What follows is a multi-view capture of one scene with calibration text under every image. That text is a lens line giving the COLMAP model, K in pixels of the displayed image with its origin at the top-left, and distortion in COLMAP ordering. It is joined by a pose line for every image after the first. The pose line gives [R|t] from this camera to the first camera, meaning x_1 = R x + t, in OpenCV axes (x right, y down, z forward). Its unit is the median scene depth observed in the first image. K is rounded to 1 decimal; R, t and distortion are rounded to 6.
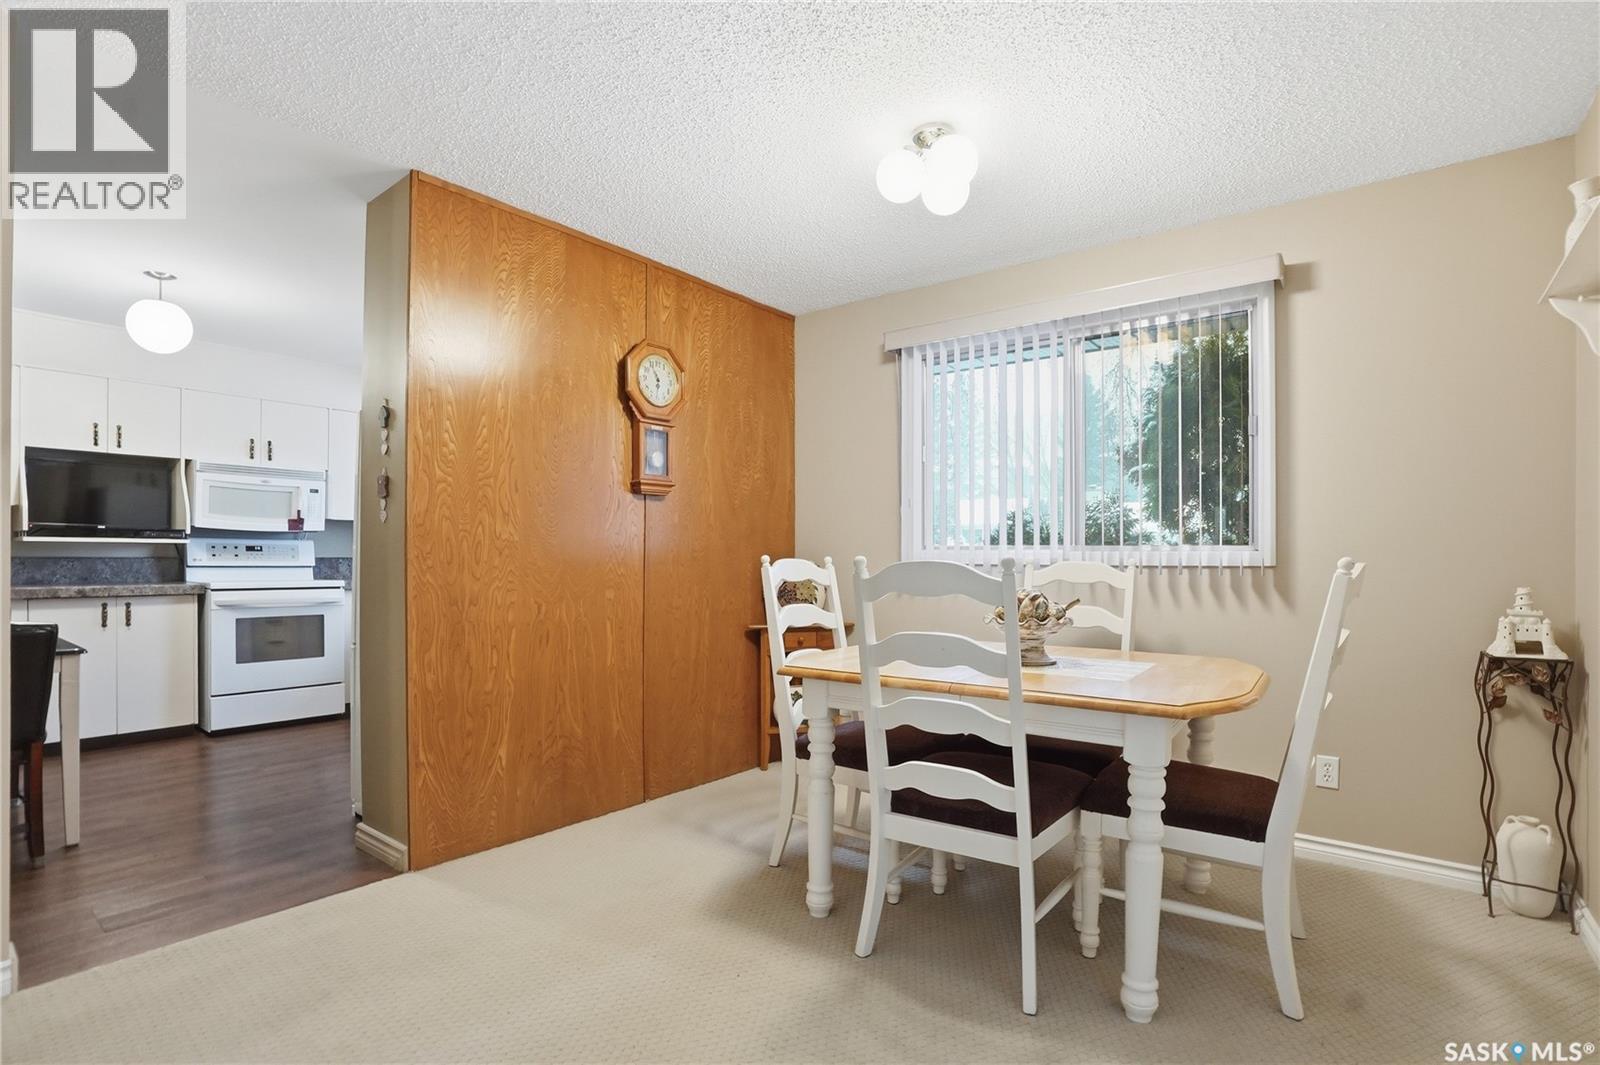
lens RADIAL K [[758.4, 0, 777.7], [0, 758.4, 557.3], [0, 0, 1]] dist [-0.041070, 0.011982]
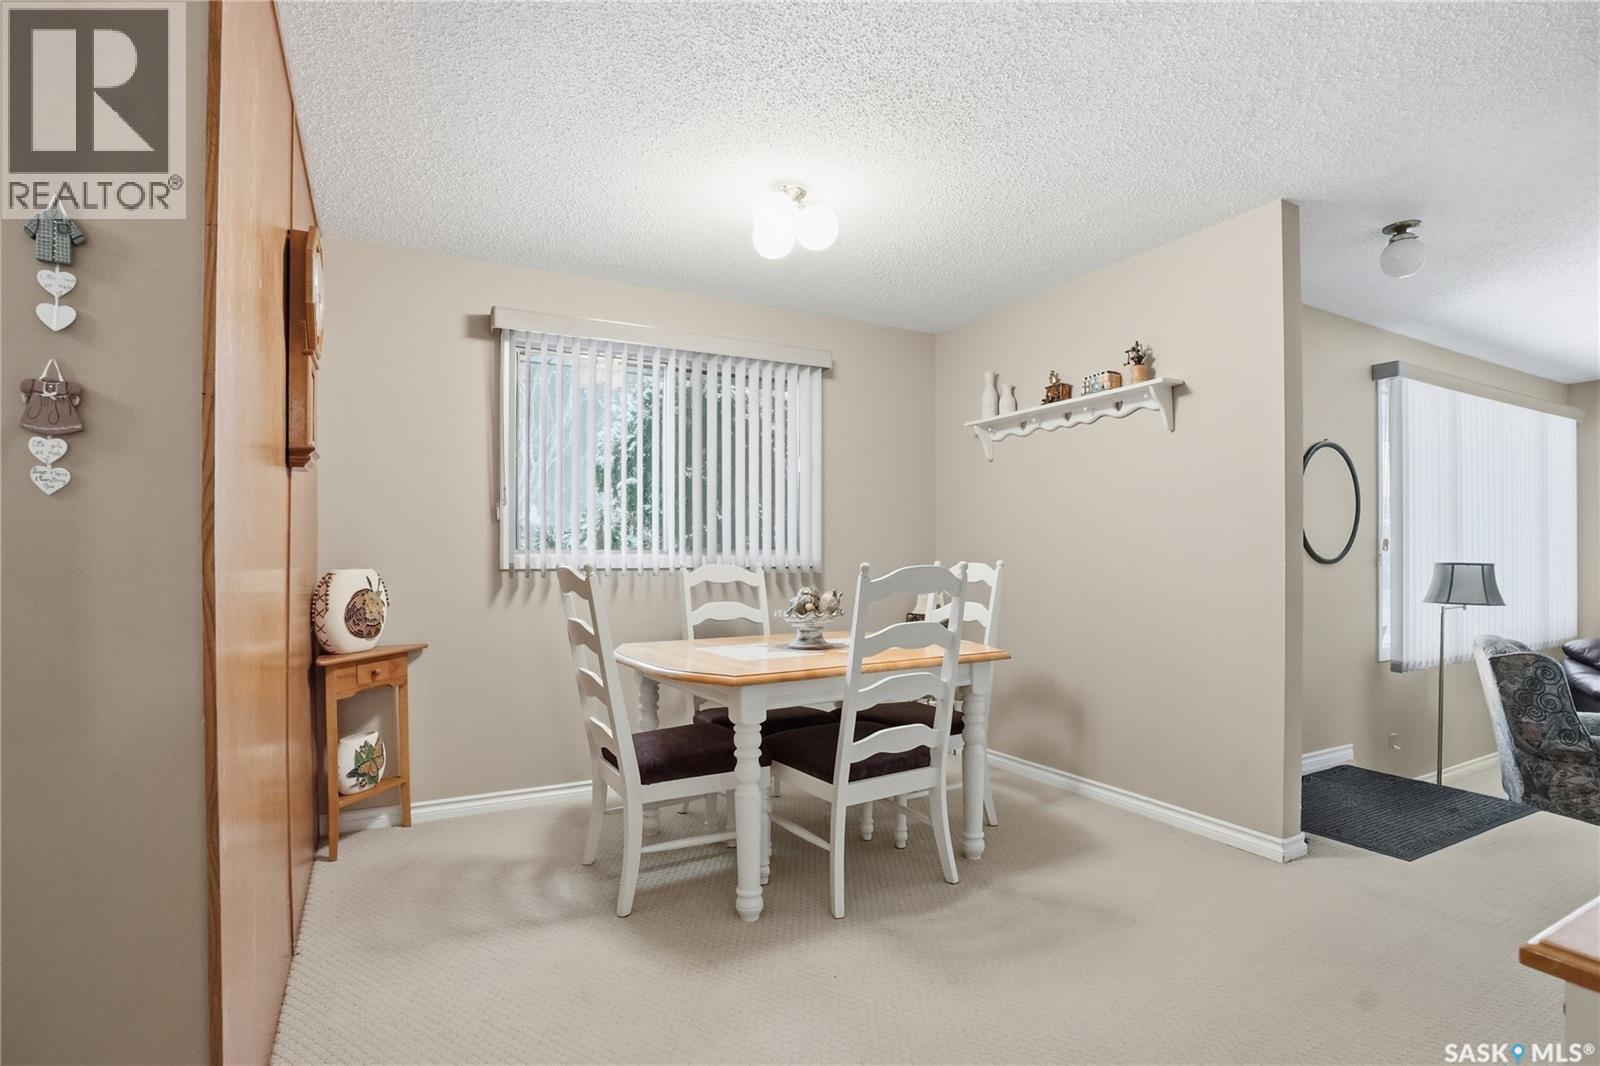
lens RADIAL K [[758.4, 0, 816.4], [0, 758.4, 558.0], [0, 0, 1]] dist [-0.041070, 0.011982]
pose [[0.396438, -0.007773, 0.918028, -0.346310], [0.002212, 0.999969, 0.007512, -0.006834], [-0.918059, -0.000947, 0.396443, 0.214907]]
